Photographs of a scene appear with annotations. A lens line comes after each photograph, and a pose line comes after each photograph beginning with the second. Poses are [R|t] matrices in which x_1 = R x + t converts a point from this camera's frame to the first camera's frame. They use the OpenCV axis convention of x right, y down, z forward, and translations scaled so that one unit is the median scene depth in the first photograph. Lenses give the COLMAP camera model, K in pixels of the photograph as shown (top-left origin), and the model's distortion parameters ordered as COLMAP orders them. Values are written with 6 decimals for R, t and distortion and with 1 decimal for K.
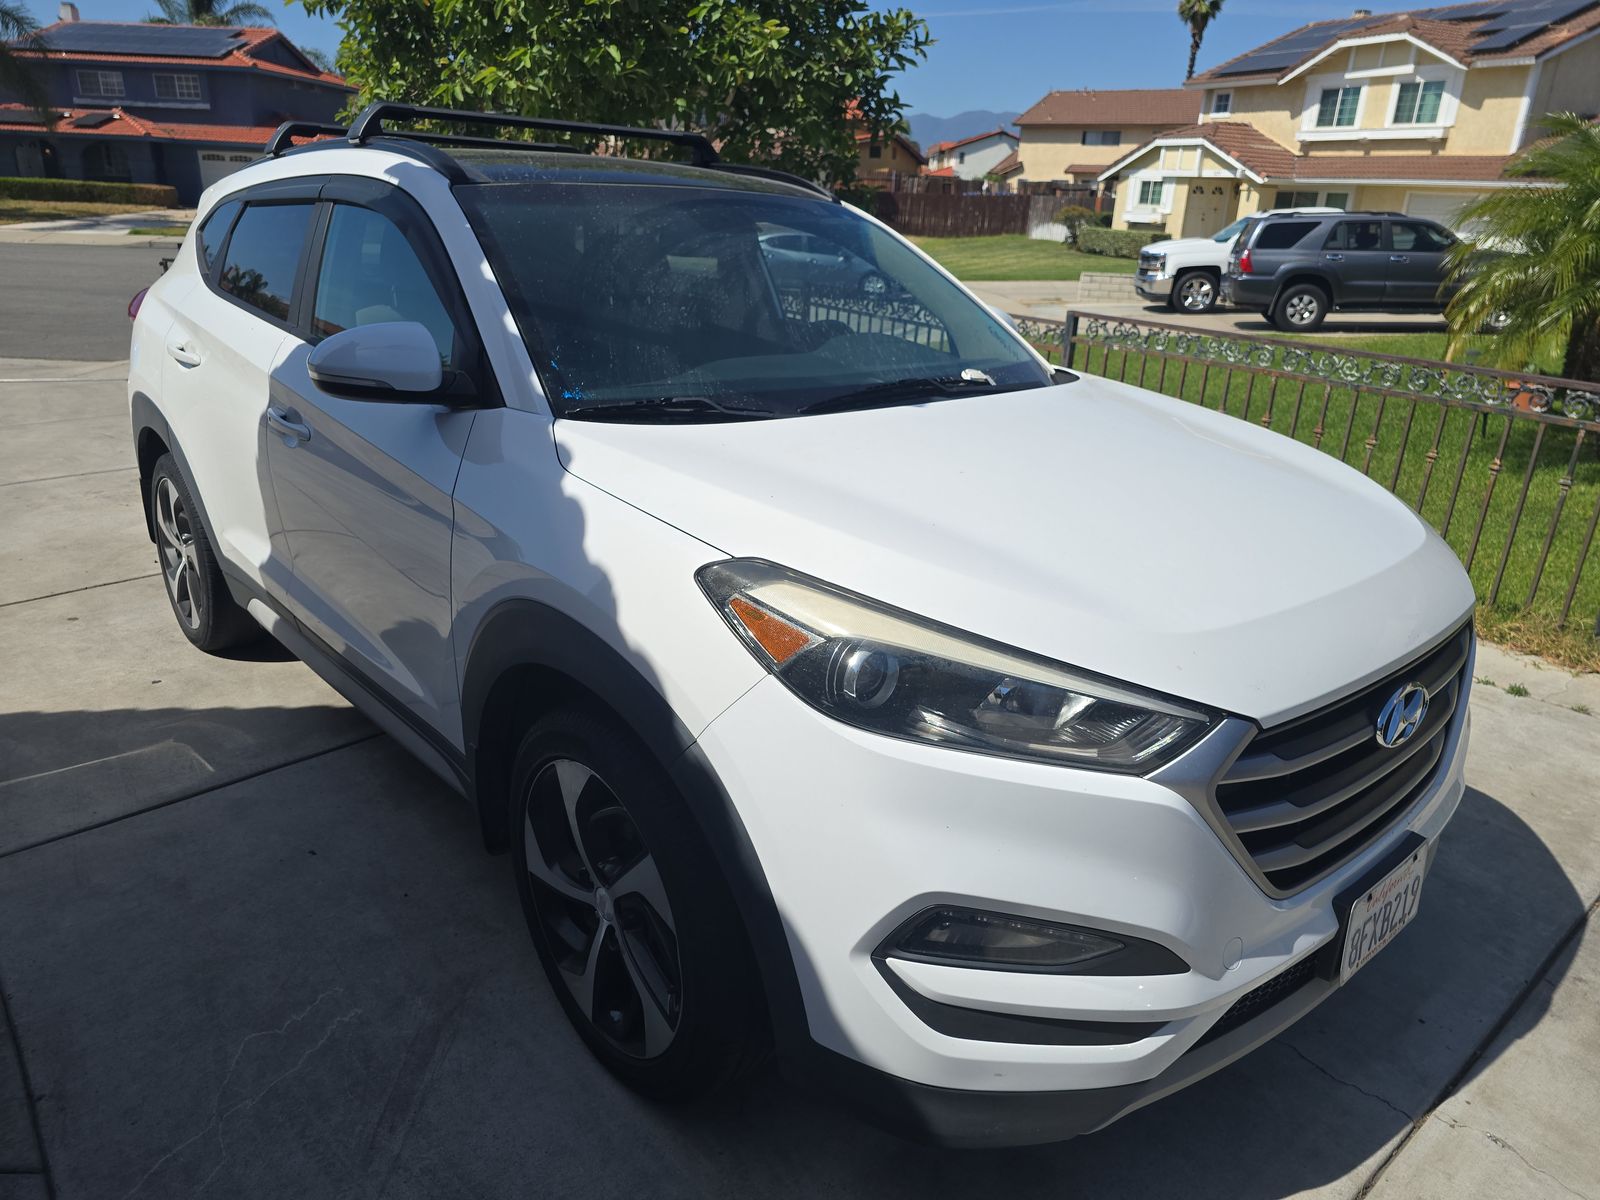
lens RADIAL K [[1078.1, 0, 800.0], [0, 1078.1, 600.0], [0, 0, 1]] dist [0.037192, -0.030839]
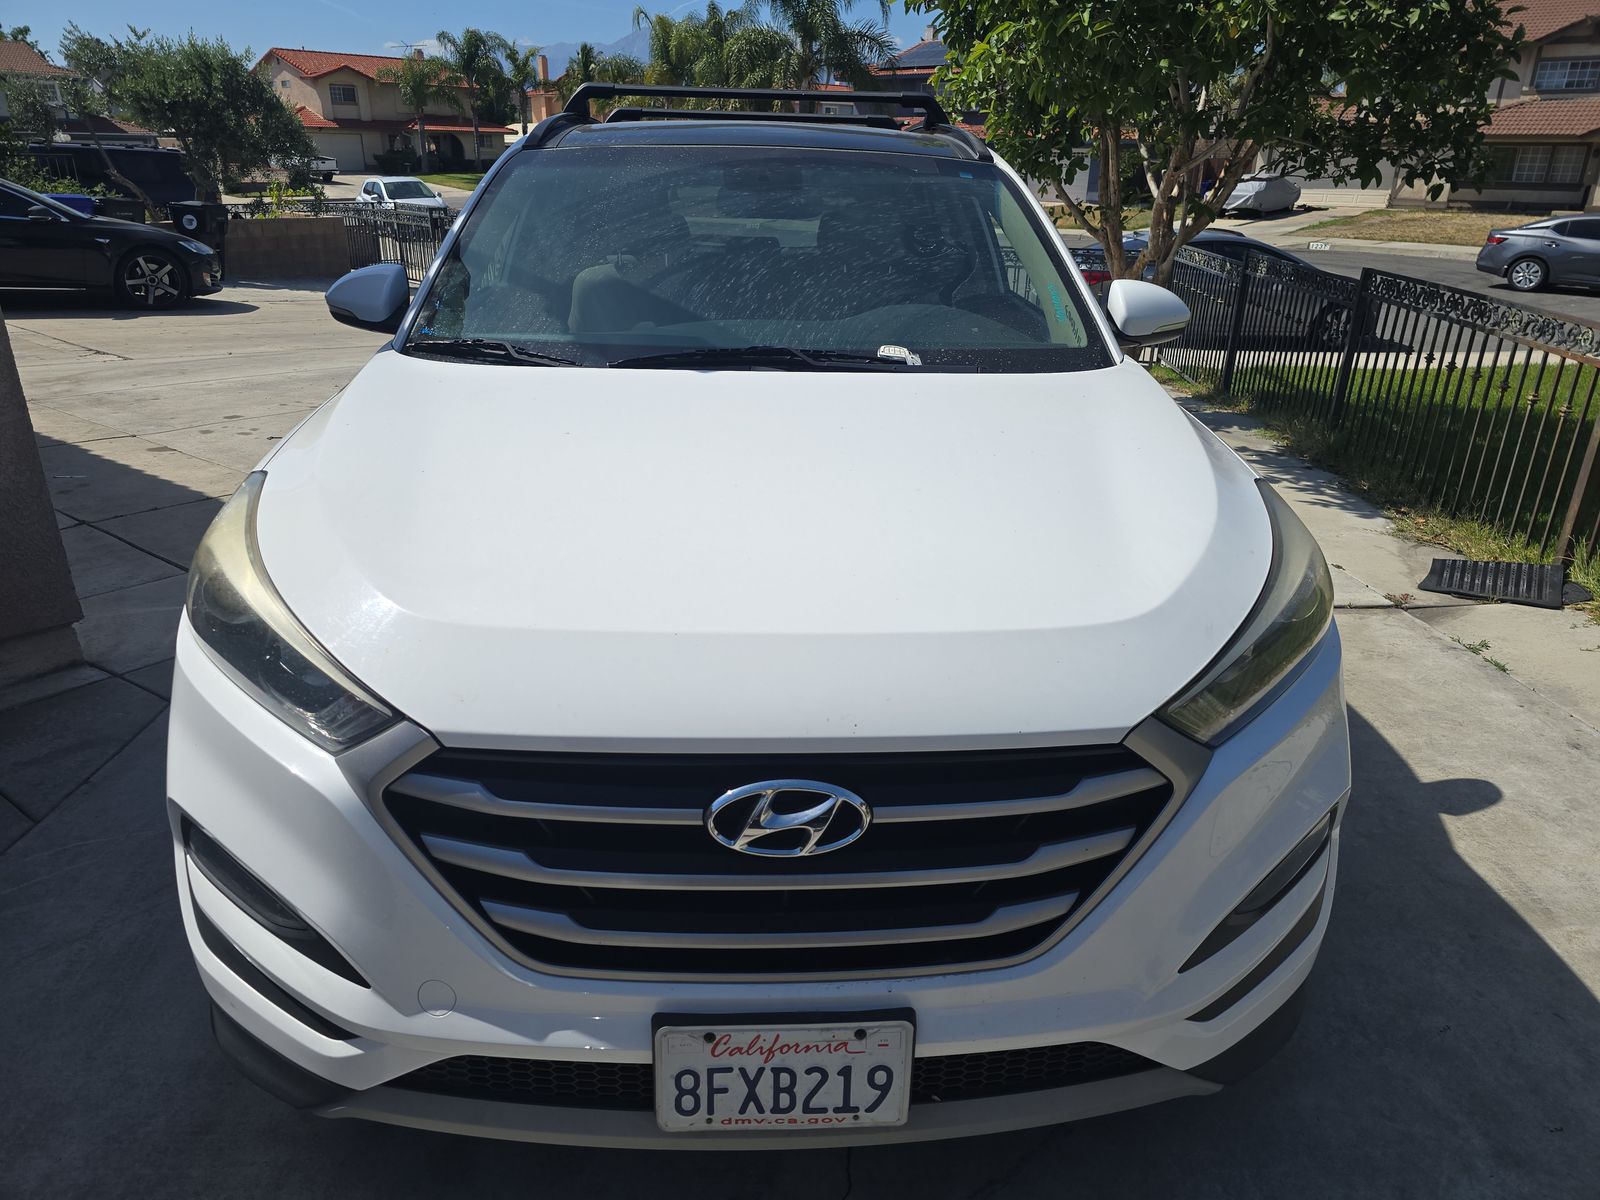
lens RADIAL K [[1078.1, 0, 800.0], [0, 1078.1, 600.0], [0, 0, 1]] dist [0.037192, -0.030839]
pose [[0.790207, 0.203098, -0.578207, 0.640280], [-0.198405, 0.977458, 0.072187, -0.062773], [0.579835, 0.057676, 0.812690, 0.270493]]
